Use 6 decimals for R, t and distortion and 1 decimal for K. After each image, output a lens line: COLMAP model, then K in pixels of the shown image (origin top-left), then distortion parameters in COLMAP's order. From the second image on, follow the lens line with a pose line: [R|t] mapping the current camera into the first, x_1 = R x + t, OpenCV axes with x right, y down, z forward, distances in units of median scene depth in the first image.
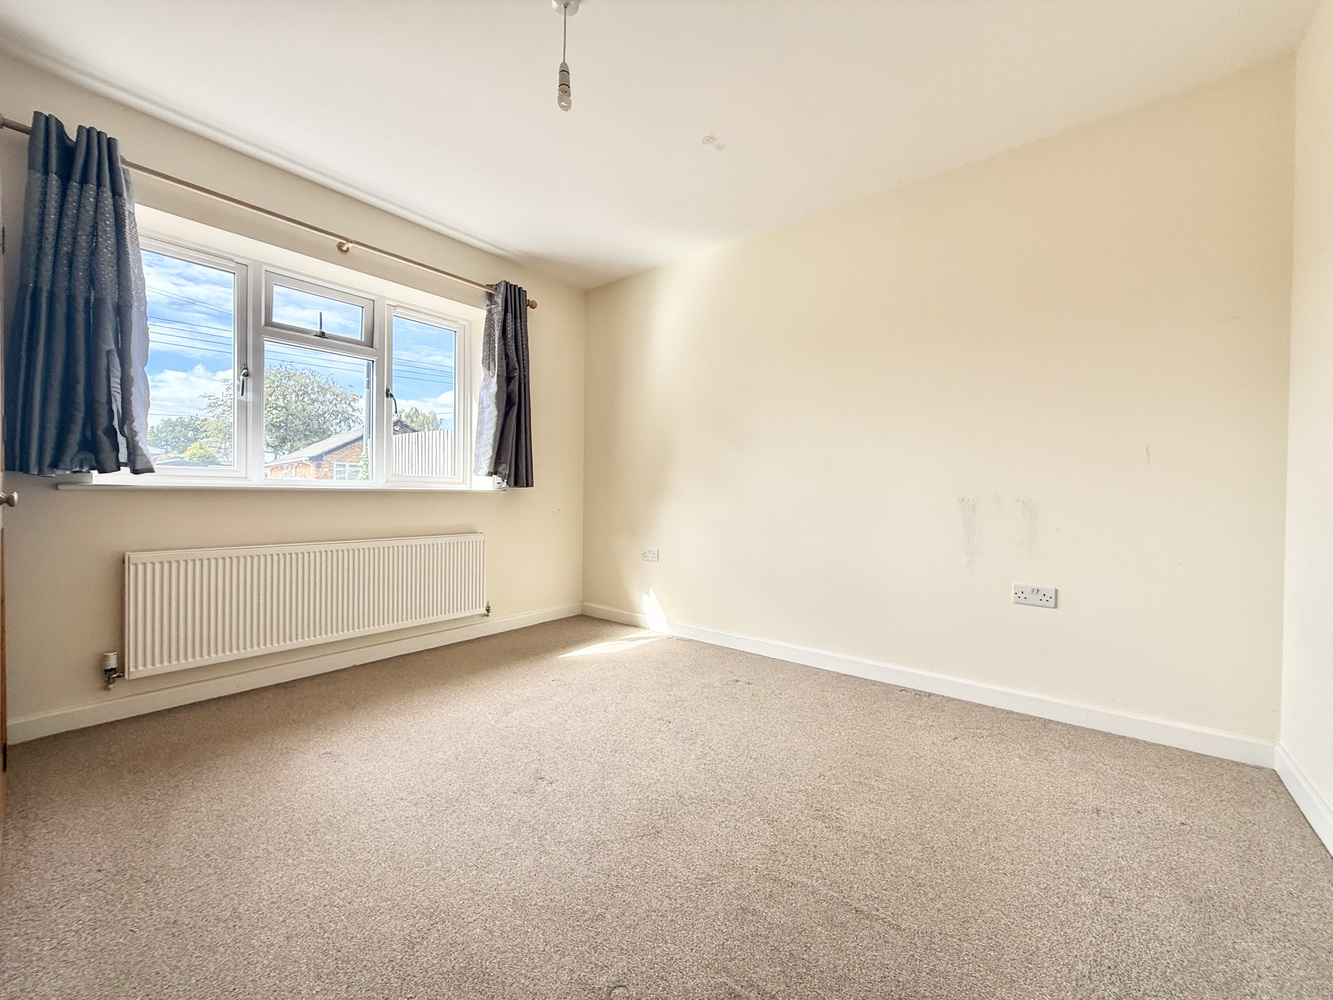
lens RADIAL K [[531.5, 0, 658.7], [0, 531.5, 496.1], [0, 0, 1]] dist [-0.002036, 0.001094]
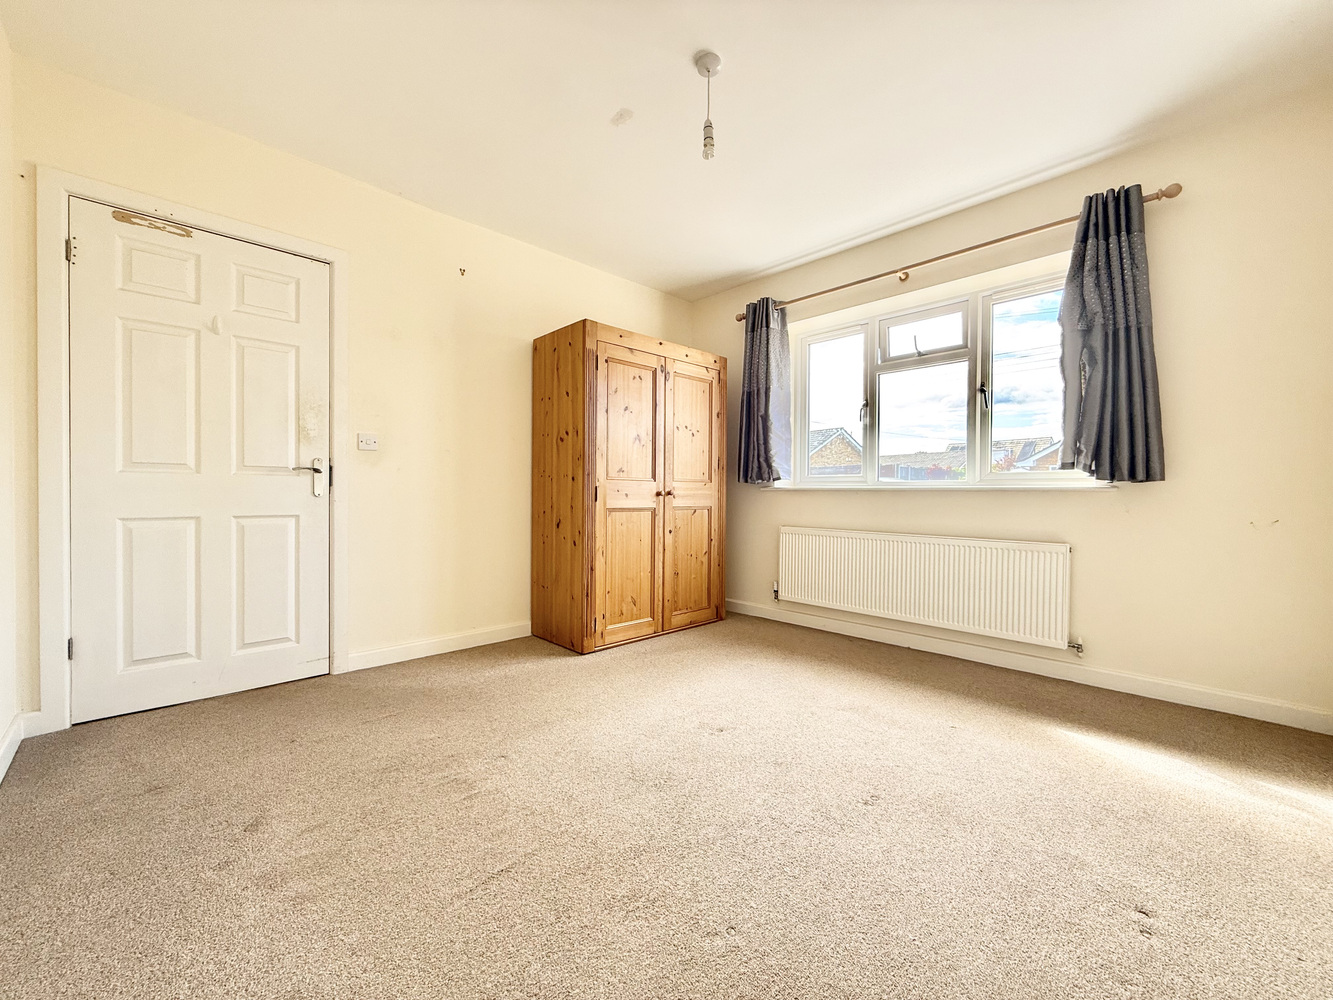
lens RADIAL K [[531.5, 0, 668.1], [0, 531.5, 500.3], [0, 0, 1]] dist [-0.002036, 0.001094]
pose [[-0.111688, 0.000714, -0.993743, 0.588922], [-0.012626, 0.999918, 0.002137, 0.015101], [0.993663, 0.012786, -0.111670, 0.623402]]
